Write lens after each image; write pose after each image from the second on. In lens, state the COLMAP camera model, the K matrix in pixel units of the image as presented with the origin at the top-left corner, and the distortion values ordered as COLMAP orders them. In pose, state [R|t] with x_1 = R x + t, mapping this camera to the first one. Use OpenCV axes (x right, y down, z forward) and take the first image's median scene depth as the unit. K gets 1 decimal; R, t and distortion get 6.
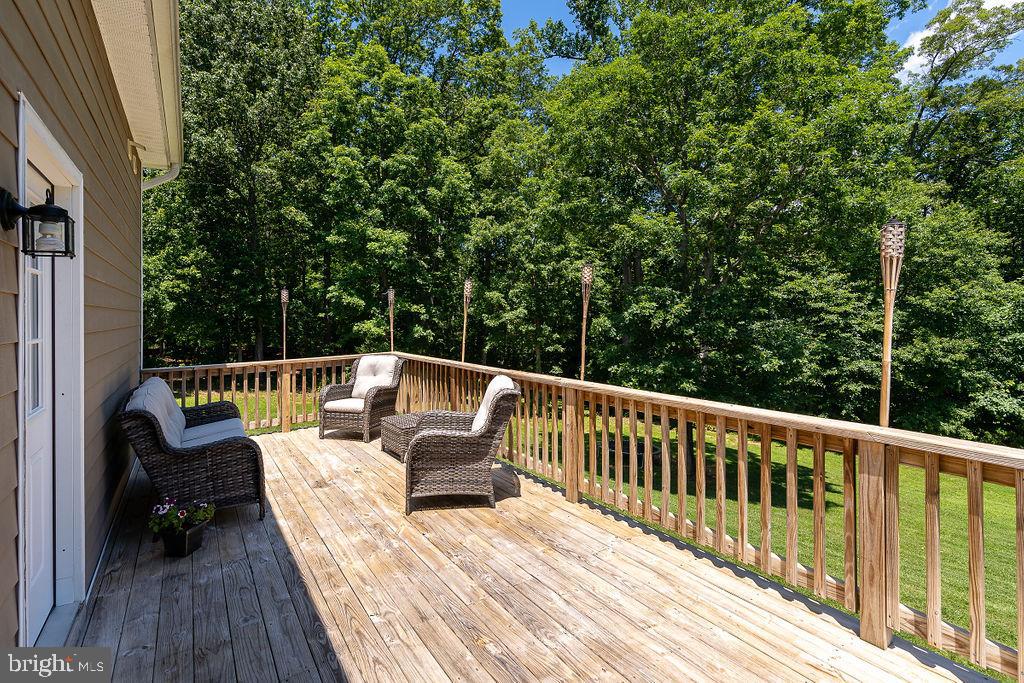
lens RADIAL K [[478.8, 0, 514.3], [0, 478.8, 319.1], [0, 0, 1]] dist [-0.009162, 0.004511]
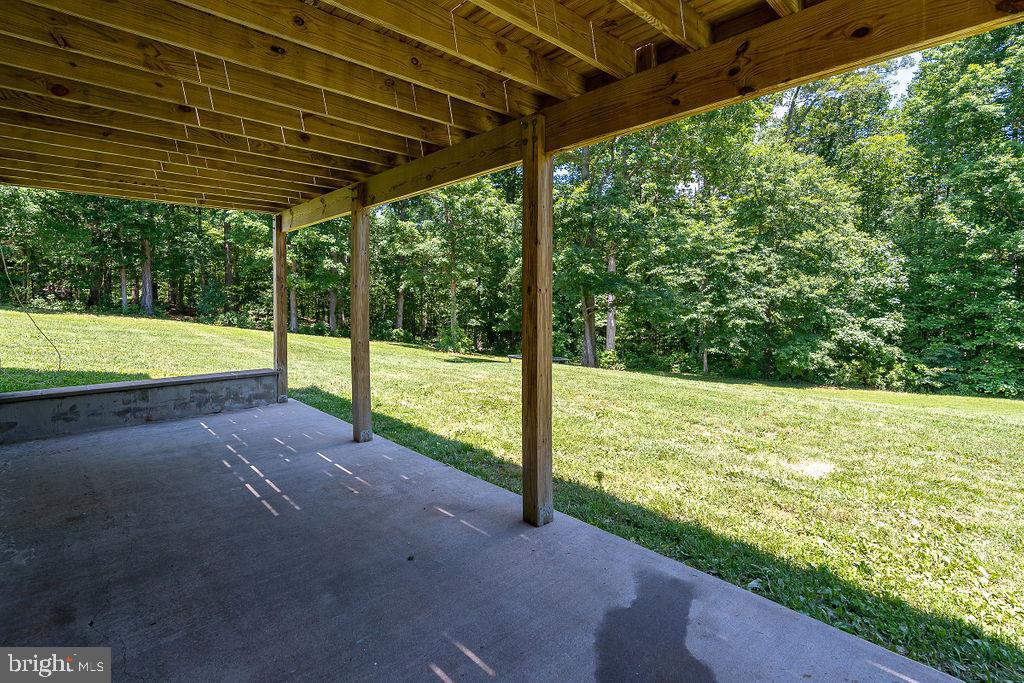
lens RADIAL K [[478.8, 0, 515.0], [0, 478.8, 293.1], [0, 0, 1]] dist [-0.009162, 0.004511]
pose [[0.986927, 0.021426, 0.159740, 0.021358], [-0.017262, 0.999475, -0.027406, 0.114560], [-0.160244, 0.024291, 0.986779, -0.009406]]
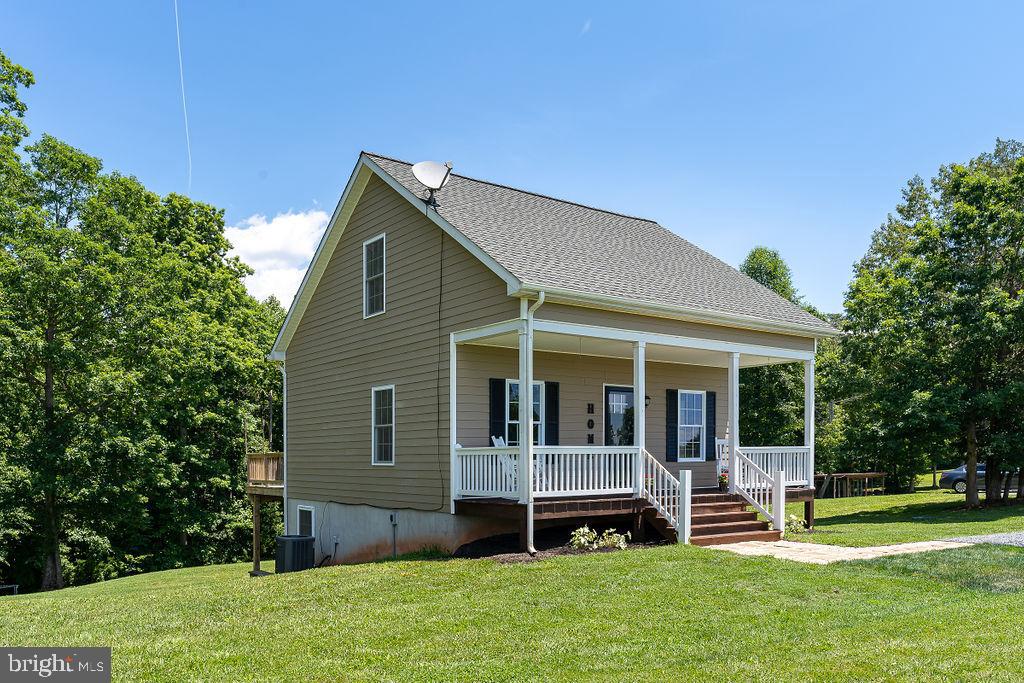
lens RADIAL K [[806.0, 0, 484.9], [0, 806.0, 474.4], [0, 0, 1]] dist [0.001638, -0.014220]
pose [[-0.020280, 0.005438, 0.999780, -1.013385], [0.030664, 0.999518, -0.004815, 0.059366], [-0.999324, 0.030560, -0.020437, 0.017679]]
